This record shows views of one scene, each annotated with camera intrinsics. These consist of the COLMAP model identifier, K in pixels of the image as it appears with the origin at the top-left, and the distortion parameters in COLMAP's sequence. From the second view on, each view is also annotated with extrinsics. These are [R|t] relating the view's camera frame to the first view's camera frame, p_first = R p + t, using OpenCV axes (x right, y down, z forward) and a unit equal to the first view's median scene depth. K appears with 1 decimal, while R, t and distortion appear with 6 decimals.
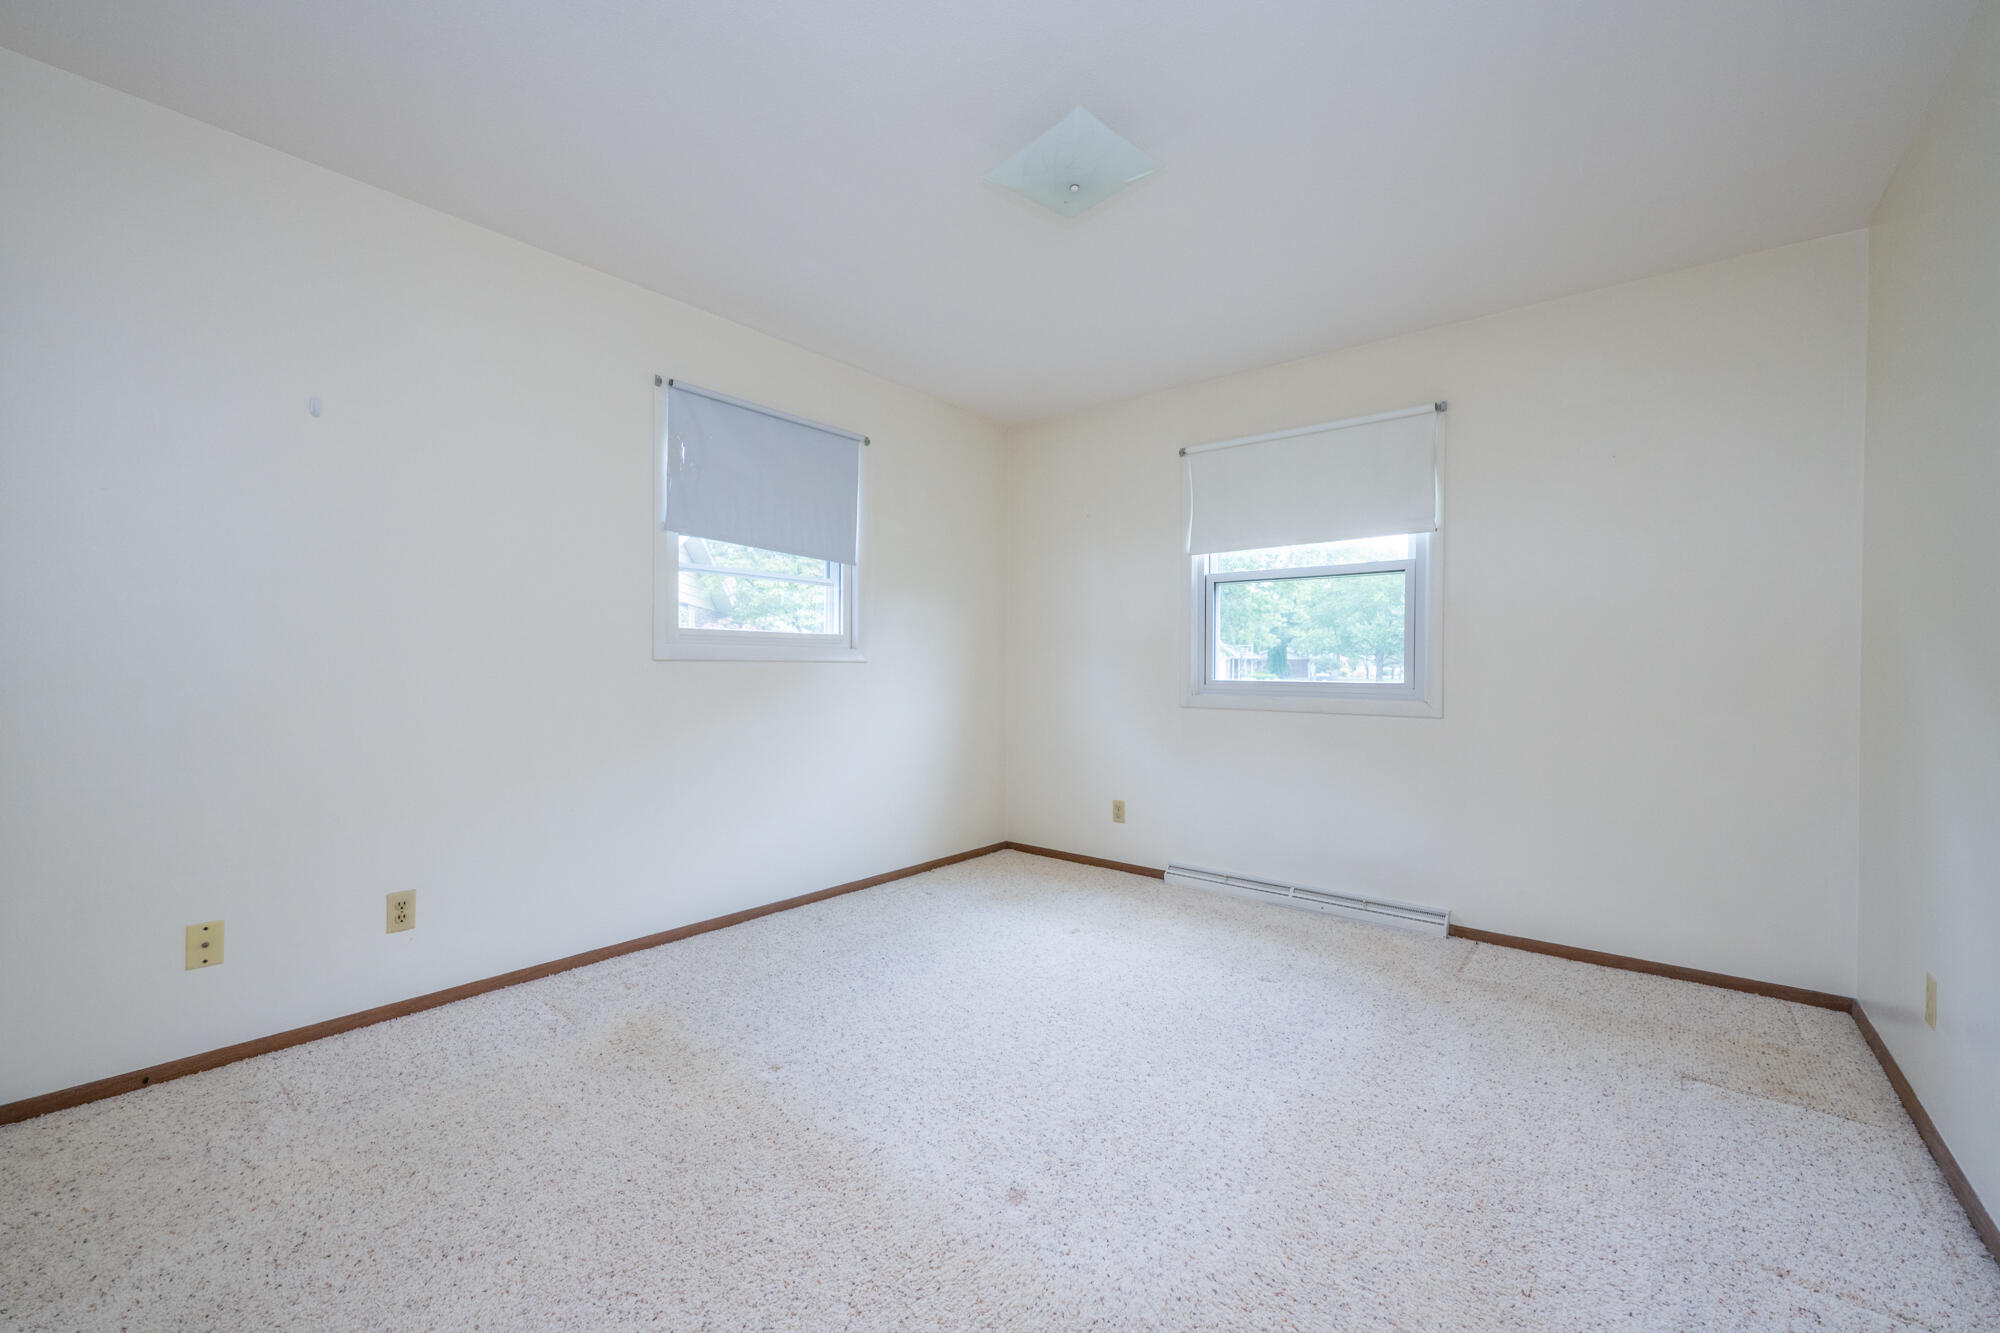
lens RADIAL K [[819.8, 0, 992.3], [0, 819.8, 682.1], [0, 0, 1]] dist [0.001564, 0.000106]
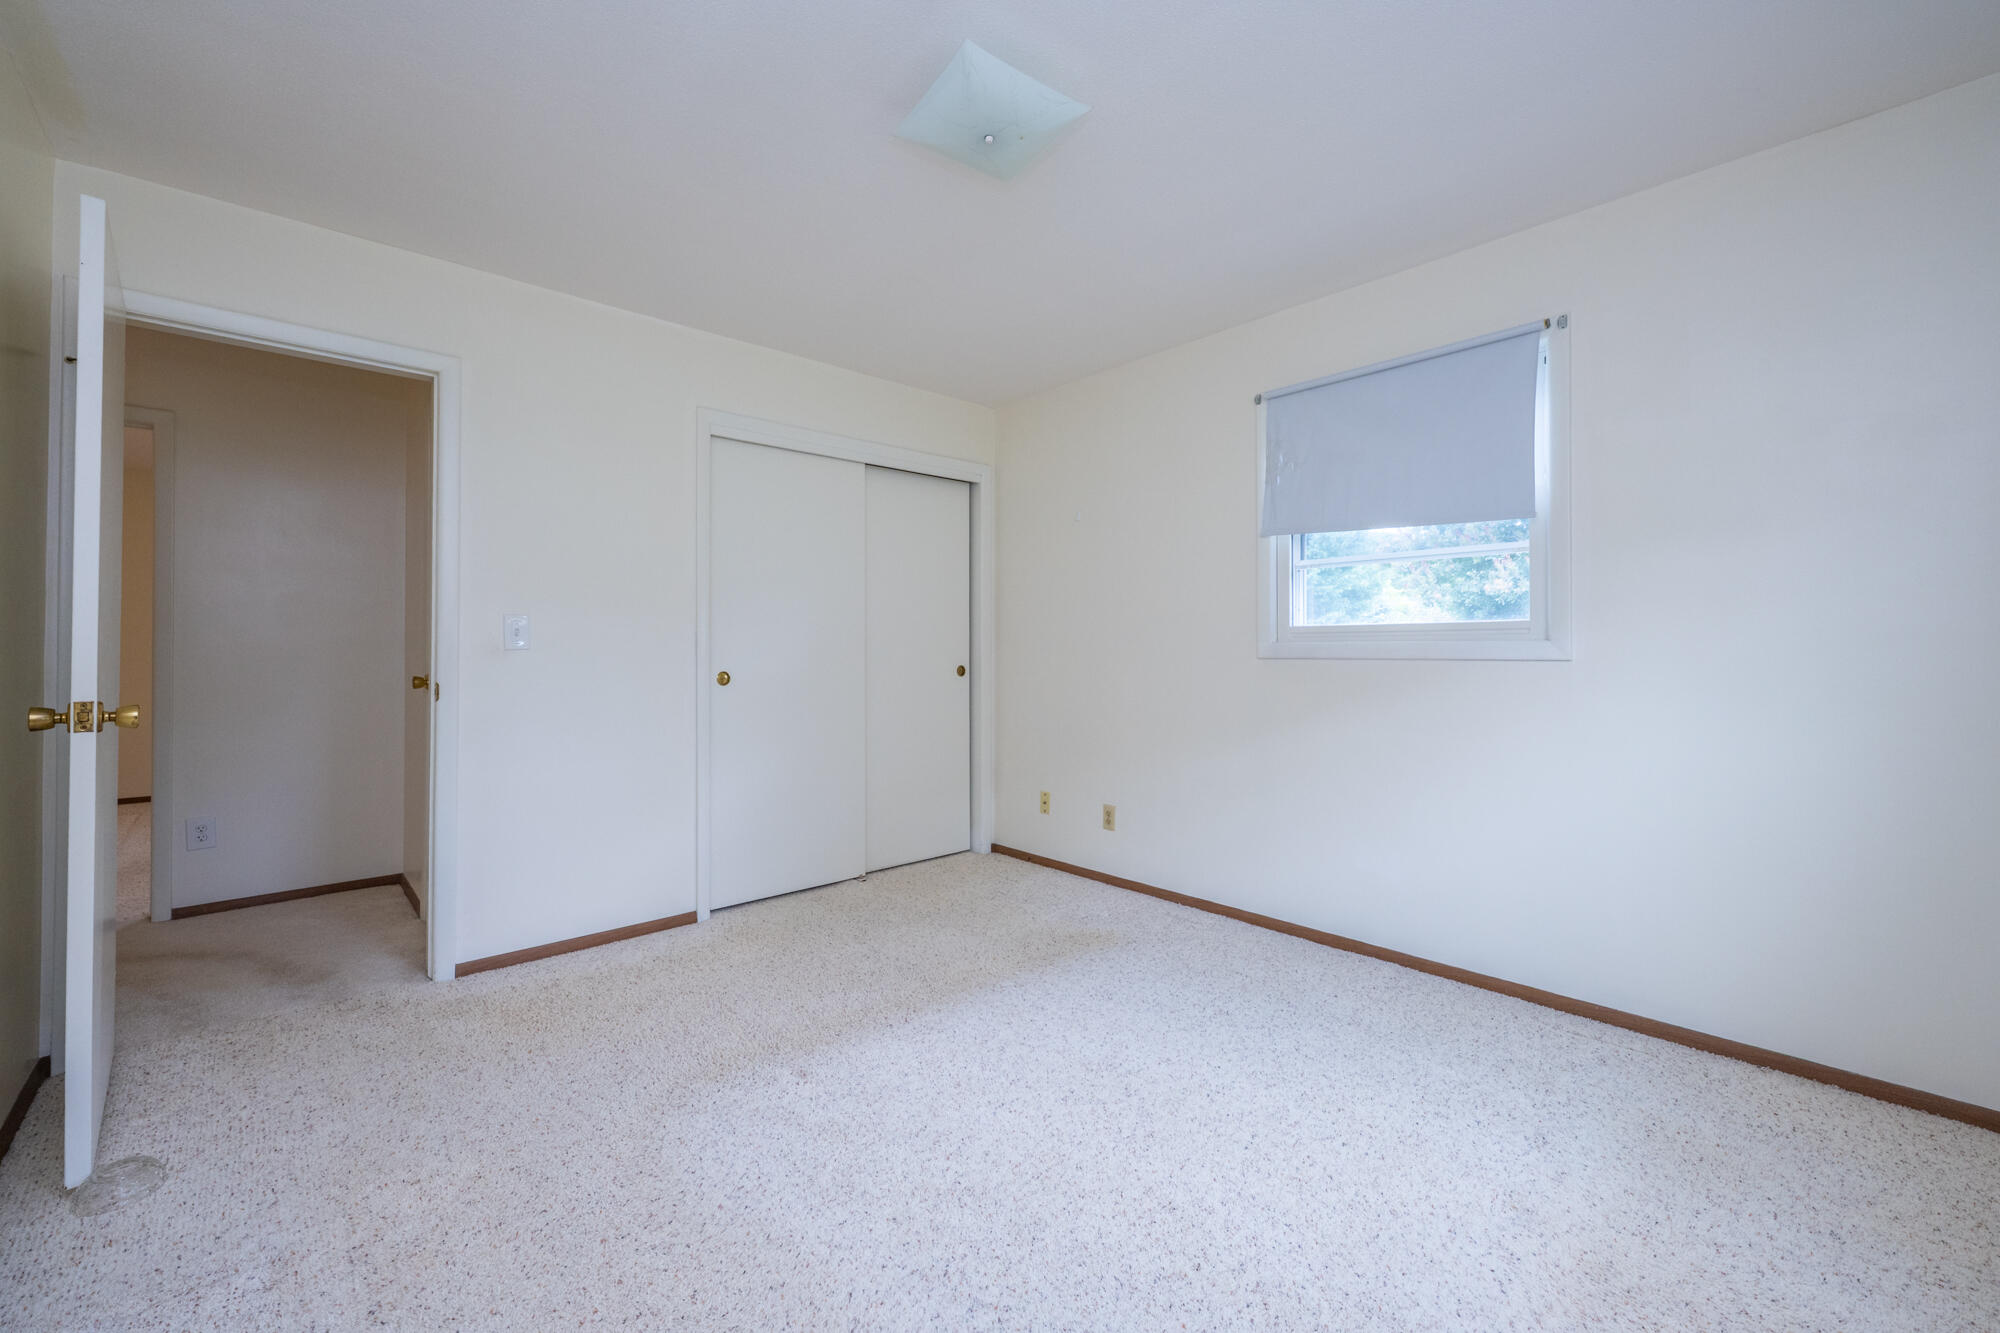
lens RADIAL K [[805.1, 0, 996.1], [0, 805.1, 651.1], [0, 0, 1]] dist [0.001437, 0.000290]
pose [[-0.155777, -0.010554, -0.987736, 0.683749], [-0.022872, 0.999713, -0.007075, -0.020411], [0.987527, 0.021489, -0.155974, 0.821498]]
